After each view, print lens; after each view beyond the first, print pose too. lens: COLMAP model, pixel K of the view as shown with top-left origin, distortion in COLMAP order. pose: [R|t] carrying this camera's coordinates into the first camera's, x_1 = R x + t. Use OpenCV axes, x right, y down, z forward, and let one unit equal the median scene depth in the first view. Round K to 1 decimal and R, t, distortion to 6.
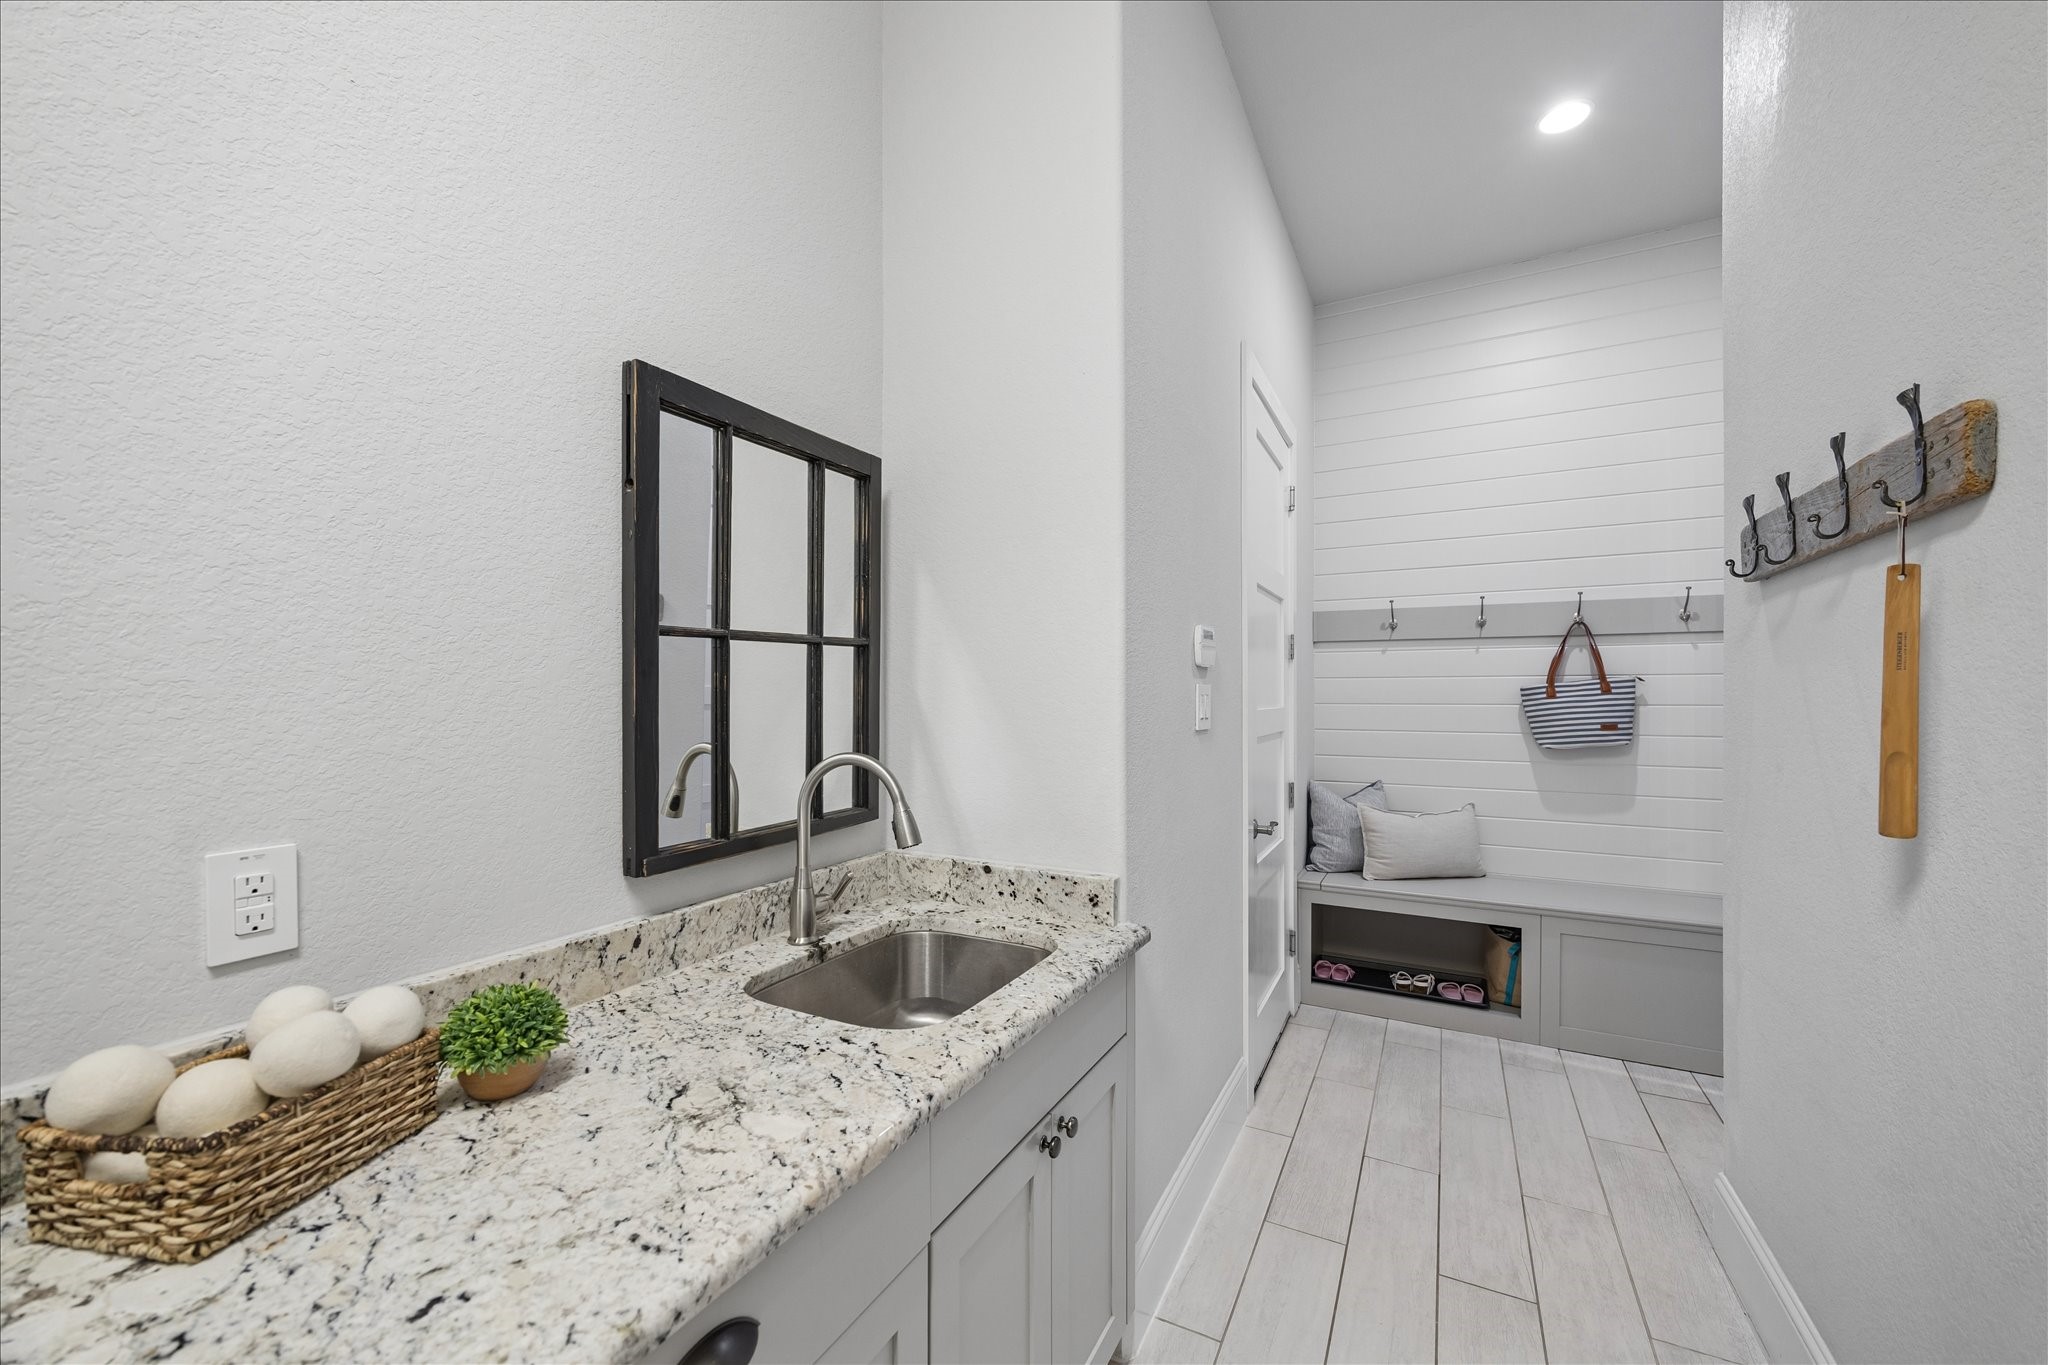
lens RADIAL K [[788.8, 0, 1027.5], [0, 788.8, 688.1], [0, 0, 1]] dist [-0.000409, 0.000046]
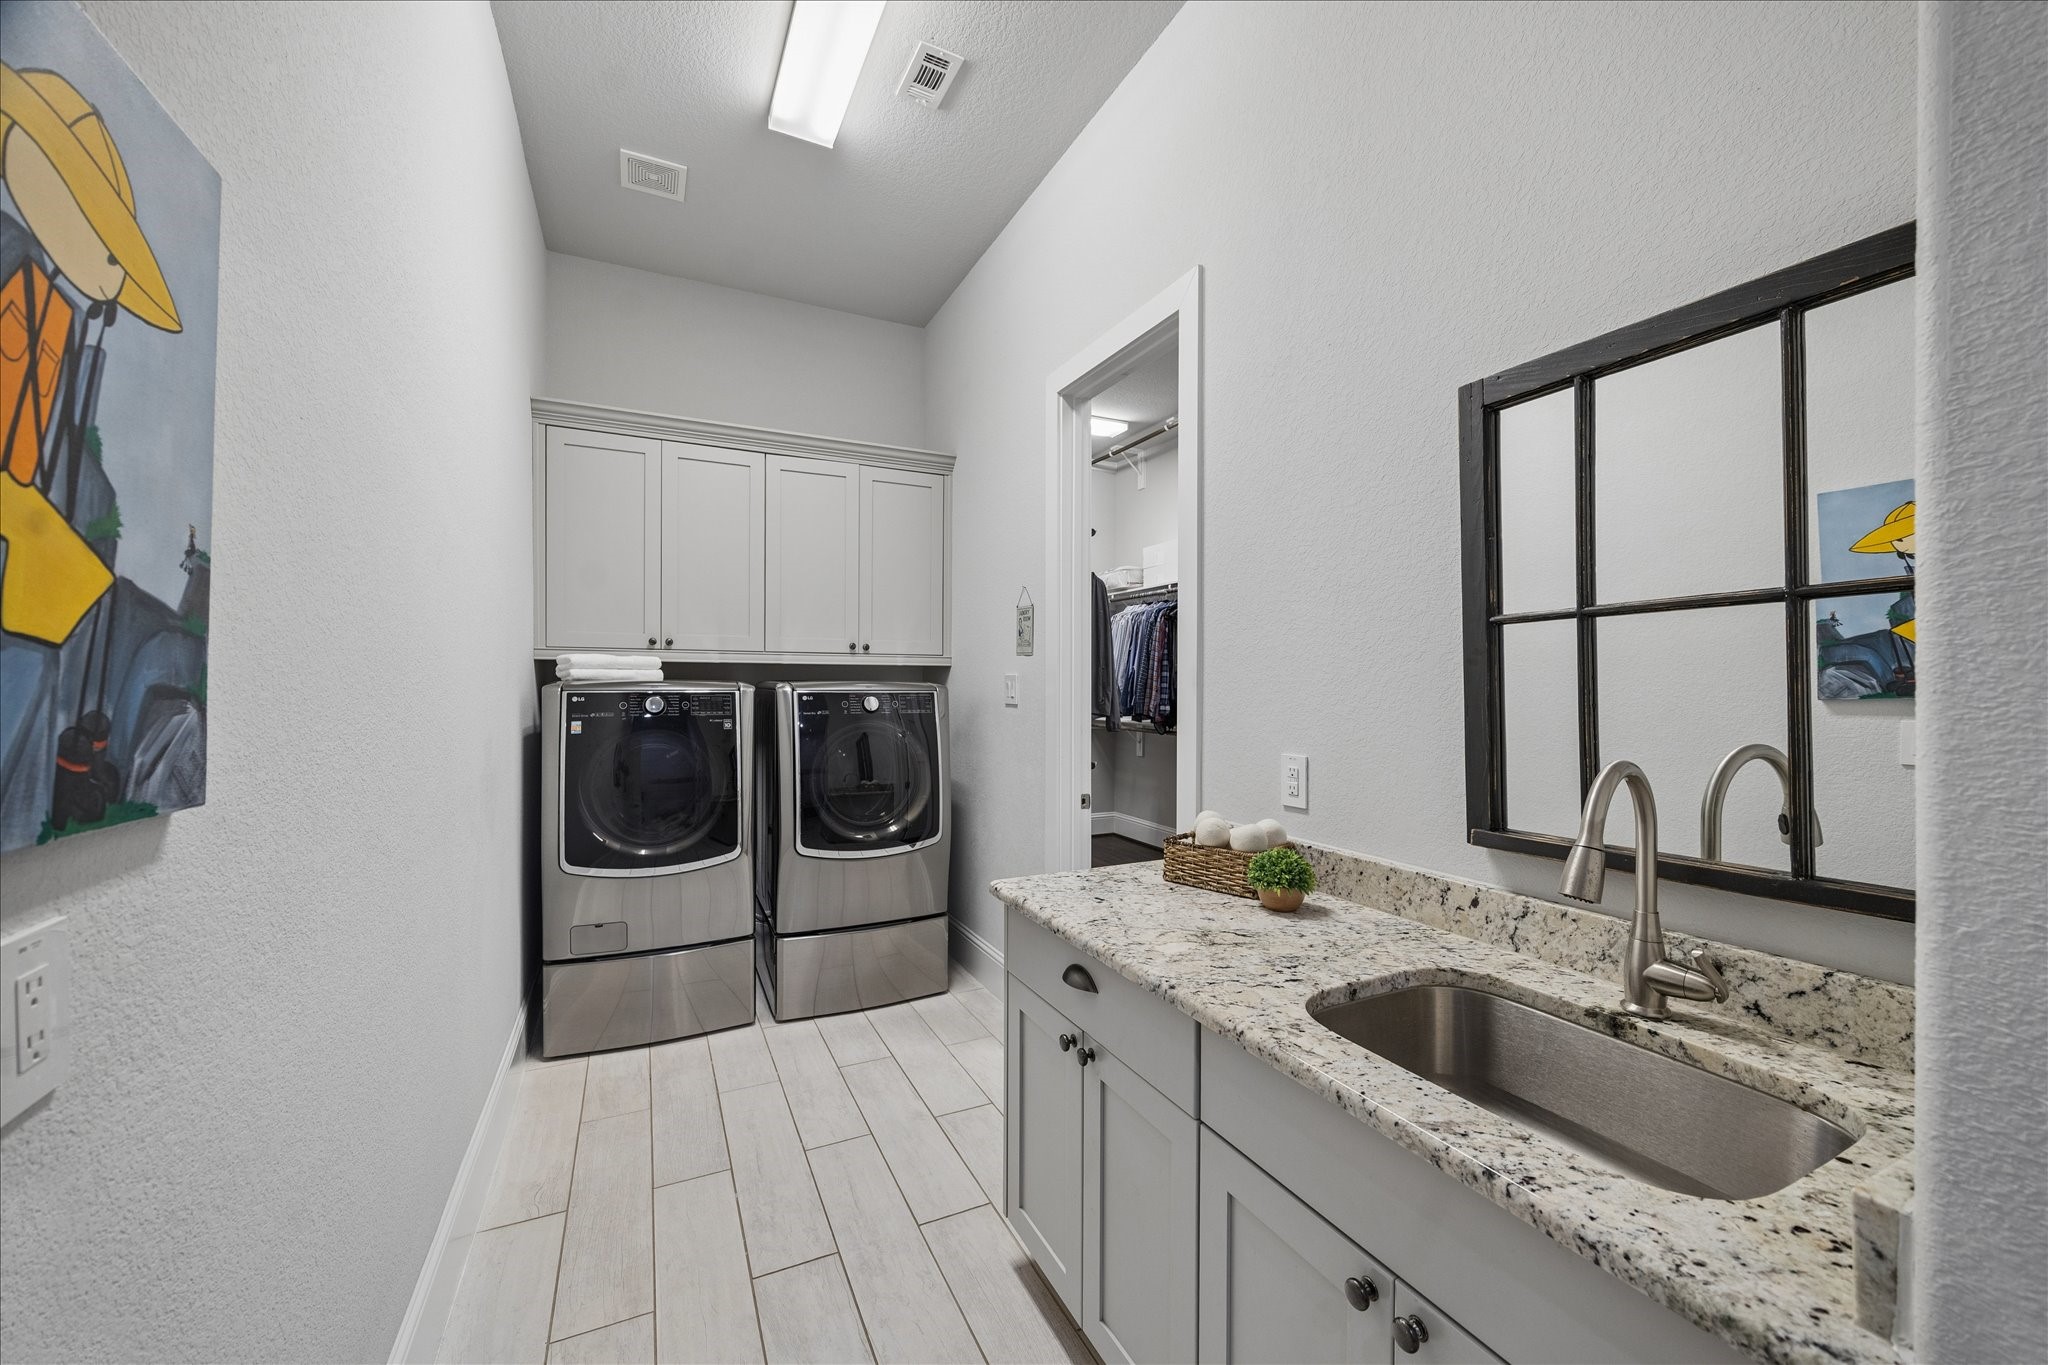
lens RADIAL K [[788.8, 0, 1027.5], [0, 788.8, 688.1], [0, 0, 1]] dist [-0.000409, 0.000046]
pose [[-0.585119, 0.006656, -0.810920, 0.856338], [0.008850, 0.999959, 0.001822, 0.010365], [0.810899, -0.006111, -0.585154, 1.245934]]
